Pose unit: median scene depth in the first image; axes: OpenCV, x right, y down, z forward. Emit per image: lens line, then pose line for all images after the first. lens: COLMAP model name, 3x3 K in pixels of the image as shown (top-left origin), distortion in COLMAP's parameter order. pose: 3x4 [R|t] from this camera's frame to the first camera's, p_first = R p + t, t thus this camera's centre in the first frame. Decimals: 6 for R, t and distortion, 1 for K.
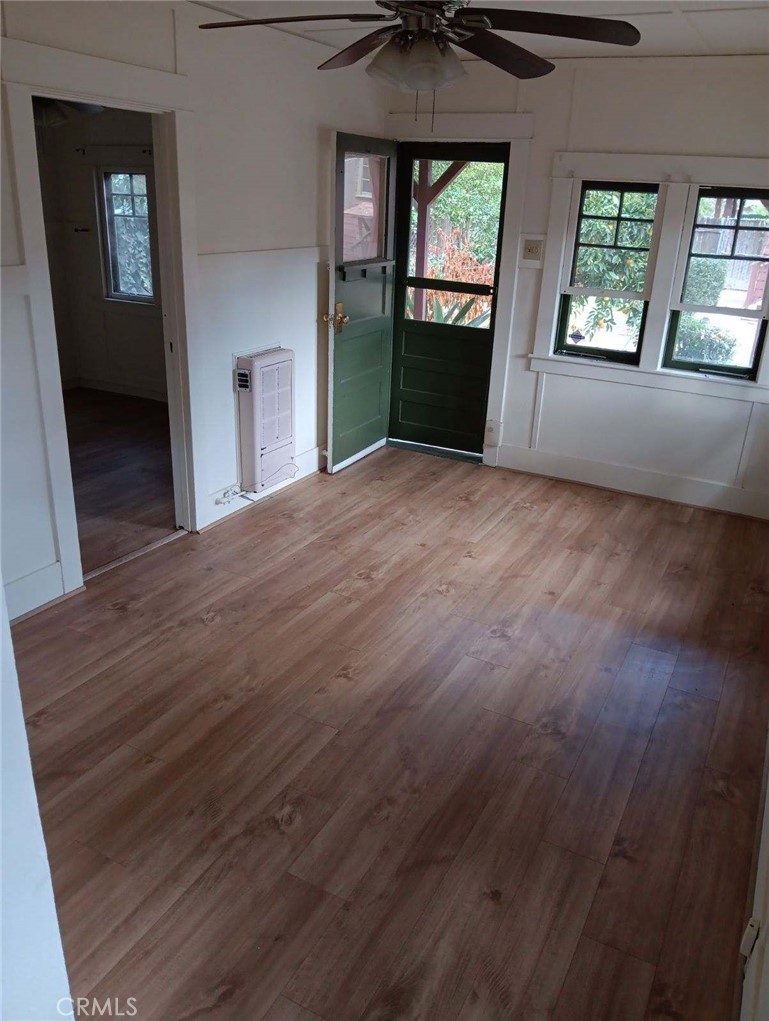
lens RADIAL K [[790.2, 0, 386.4], [0, 790.2, 510.7], [0, 0, 1]] dist [0.000458, -0.001958]
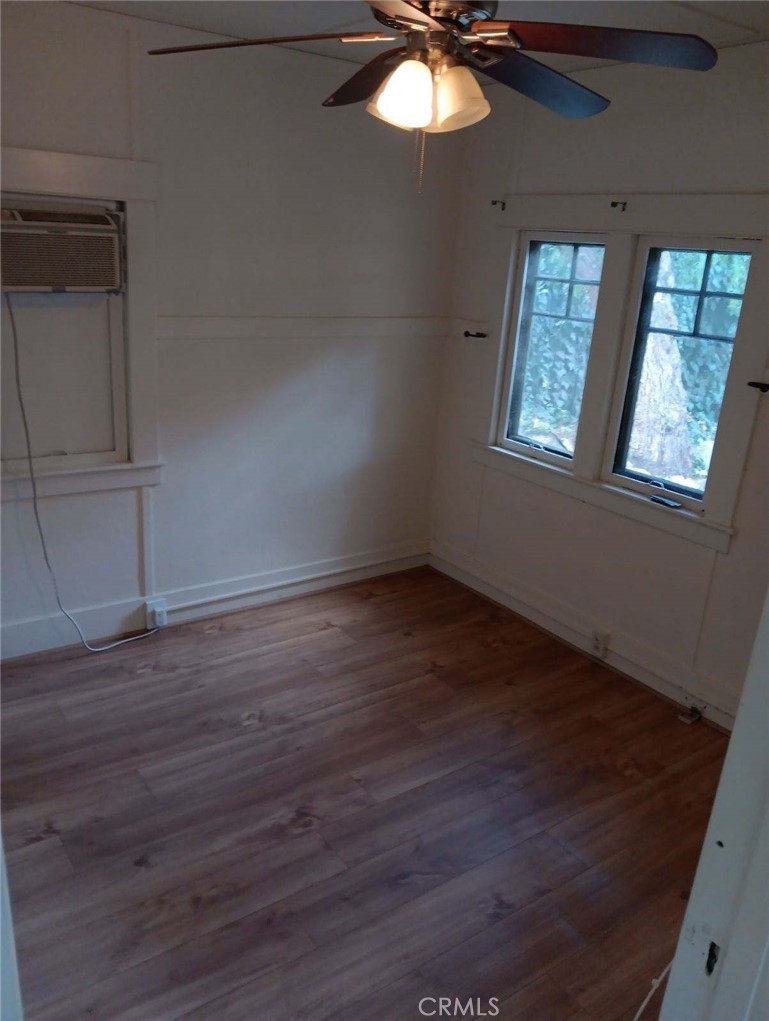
lens RADIAL K [[790.2, 0, 382.7], [0, 790.2, 511.2], [0, 0, 1]] dist [0.000458, -0.001958]
pose [[0.889372, 0.163911, -0.426791, -0.170420], [-0.198419, 0.979406, -0.037331, -0.187411], [0.411882, 0.117885, 0.903580, 0.445376]]
